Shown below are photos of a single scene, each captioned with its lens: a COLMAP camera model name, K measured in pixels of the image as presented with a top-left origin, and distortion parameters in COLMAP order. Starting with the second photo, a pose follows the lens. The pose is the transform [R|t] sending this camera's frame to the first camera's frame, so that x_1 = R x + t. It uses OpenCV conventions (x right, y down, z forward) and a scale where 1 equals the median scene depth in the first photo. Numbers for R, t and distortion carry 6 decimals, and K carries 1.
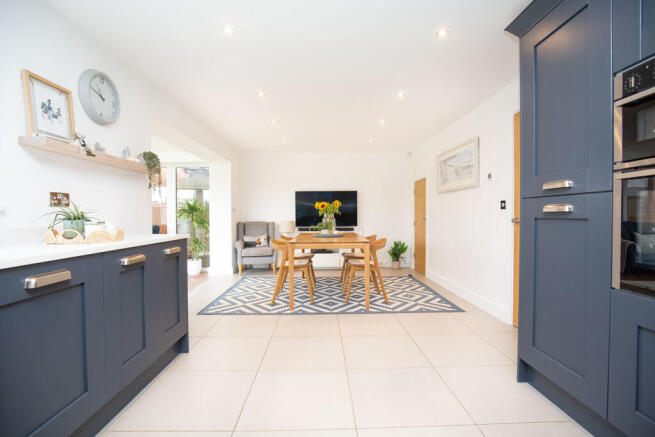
lens RADIAL K [[320.1, 0, 327.5], [0, 320.1, 218.5], [0, 0, 1]] dist [0.000103, 0.000000]
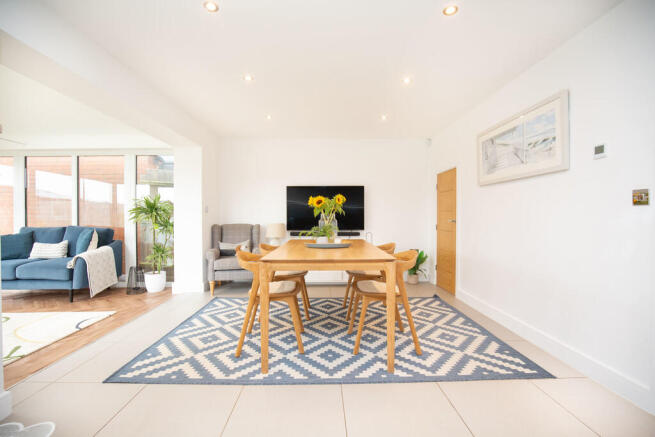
lens RADIAL K [[298.3, 0, 327.5], [0, 298.3, 218.5], [0, 0, 1]] dist [0.001009, 0.000317]
pose [[0.999991, 0.003983, -0.001405, 0.003697], [-0.003992, 0.999969, -0.006824, 0.000228], [0.001378, 0.006830, 0.999976, 0.315395]]
